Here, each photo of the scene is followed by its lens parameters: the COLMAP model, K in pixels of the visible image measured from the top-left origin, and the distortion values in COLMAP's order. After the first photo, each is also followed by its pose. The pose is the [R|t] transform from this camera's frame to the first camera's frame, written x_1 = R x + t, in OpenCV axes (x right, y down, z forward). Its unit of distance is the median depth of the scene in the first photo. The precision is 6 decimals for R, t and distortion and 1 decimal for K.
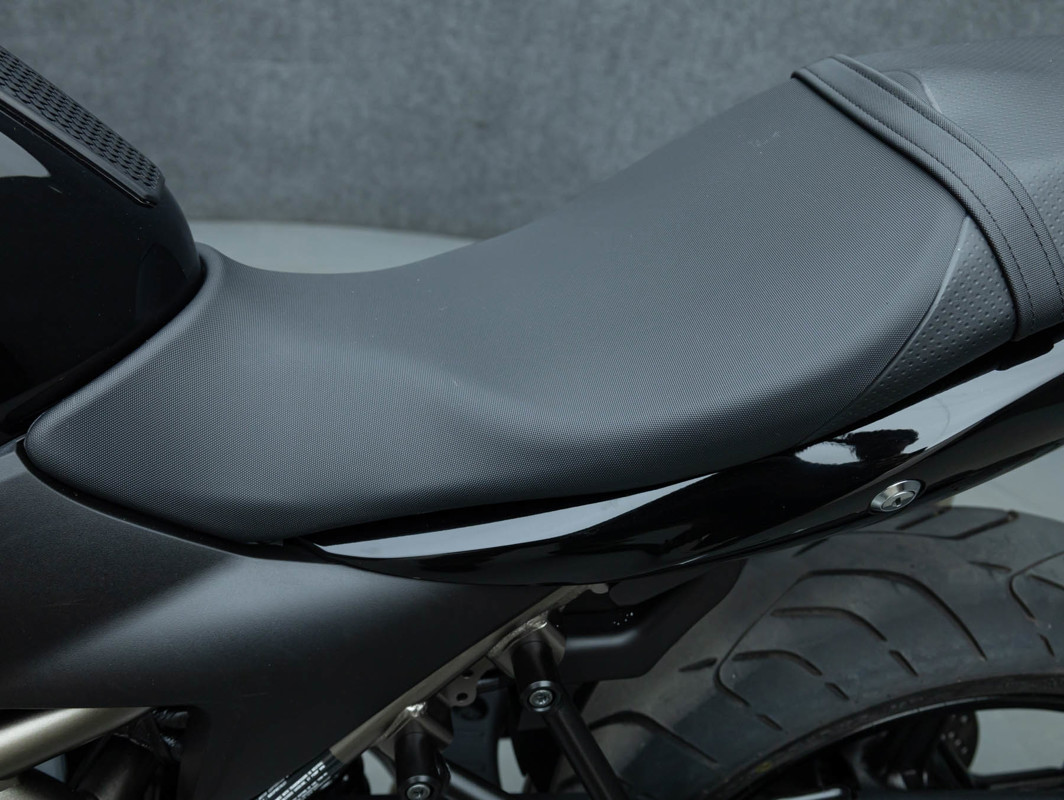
lens RADIAL K [[1088.4, 0, 541.5], [0, 1088.4, 397.2], [0, 0, 1]] dist [-0.003449, 0.000000]
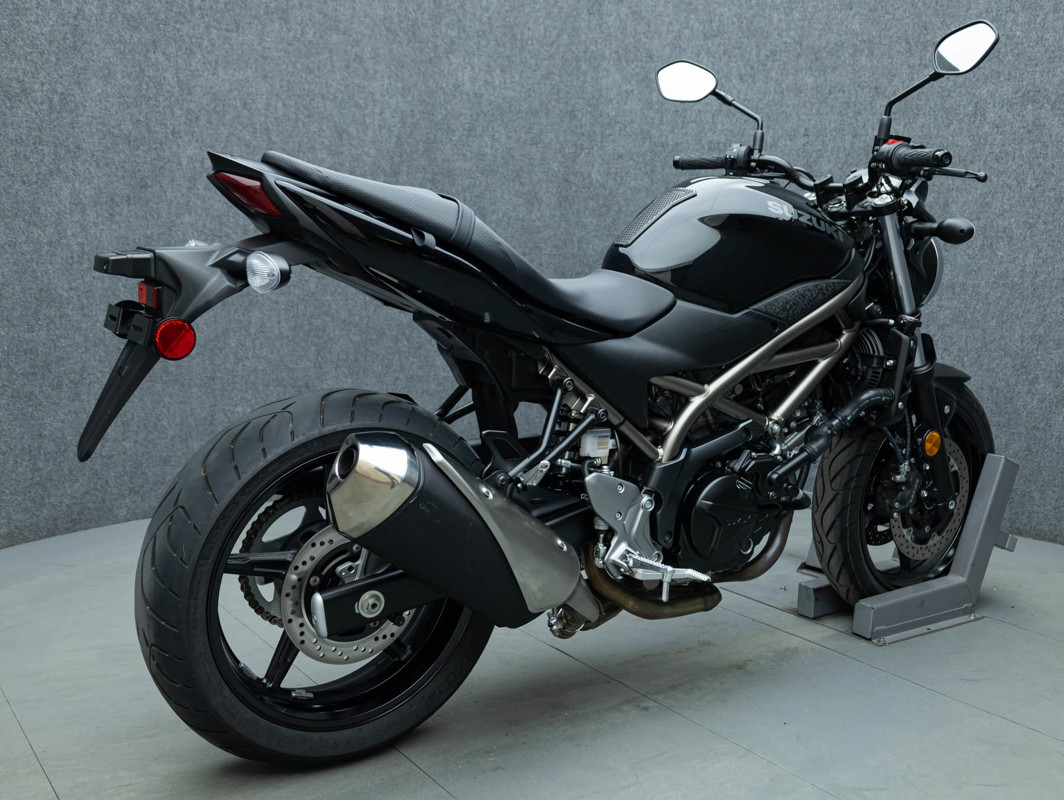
lens RADIAL K [[1088.4, 0, 565.2], [0, 1088.4, 407.8], [0, 0, 1]] dist [-0.003449, 0.000000]
pose [[0.958646, -0.036526, -0.282247, 0.080354], [-0.093012, 0.897064, -0.432001, 0.532082], [0.268973, 0.440389, 0.856569, -0.587285]]
